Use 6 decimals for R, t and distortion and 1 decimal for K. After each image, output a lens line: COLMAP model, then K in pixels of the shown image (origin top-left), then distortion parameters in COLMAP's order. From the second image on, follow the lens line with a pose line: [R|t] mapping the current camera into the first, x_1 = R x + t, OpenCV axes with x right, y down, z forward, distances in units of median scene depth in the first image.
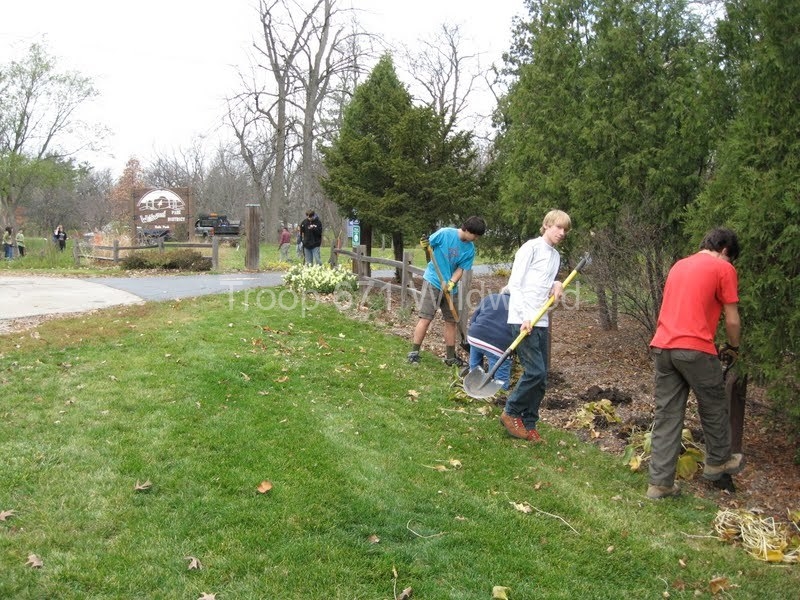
lens RADIAL K [[830.3, 0, 400.0], [0, 830.3, 300.0], [0, 0, 1]] dist [-0.143212, 0.071906]
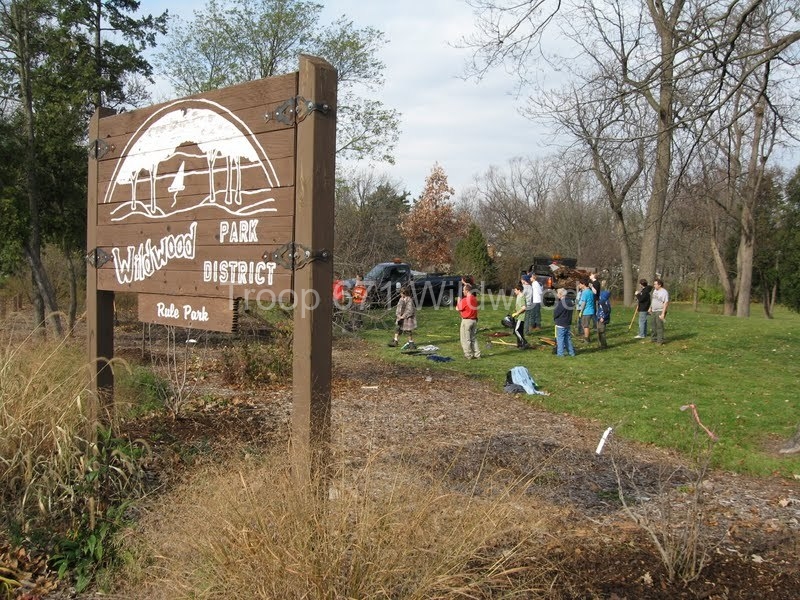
lens RADIAL K [[830.3, 0, 400.0], [0, 830.3, 300.0], [0, 0, 1]] dist [-0.143212, 0.071906]
pose [[0.916555, 0.036823, -0.398210, -0.817993], [-0.057033, 0.997609, -0.039024, -0.411077], [0.395821, 0.058479, 0.916464, 4.009873]]
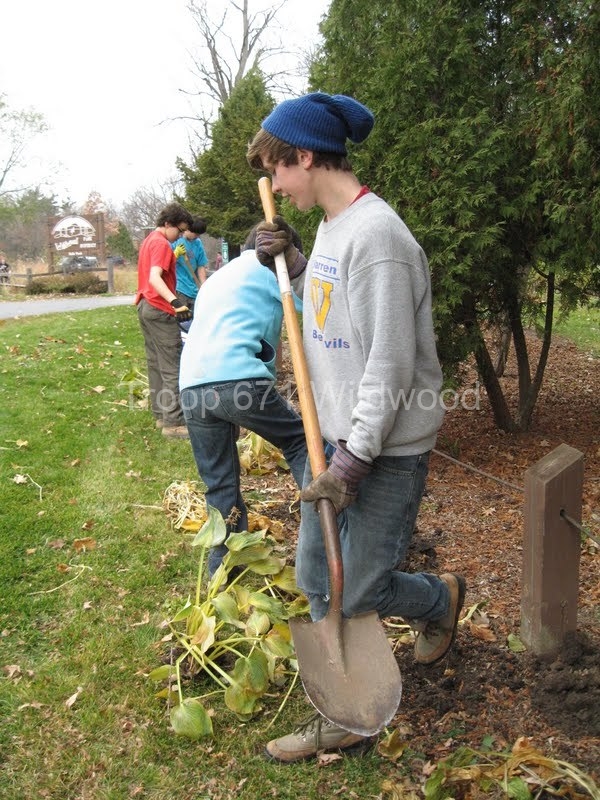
lens RADIAL K [[830.3, 0, 300.0], [0, 830.3, 400.0], [0, 0, 1]] dist [-0.143212, 0.071906]
pose [[0.993528, -0.007742, -0.113324, 0.484320], [0.017379, 0.996289, 0.084297, 0.055554], [0.112251, -0.085721, 0.989976, 0.018605]]
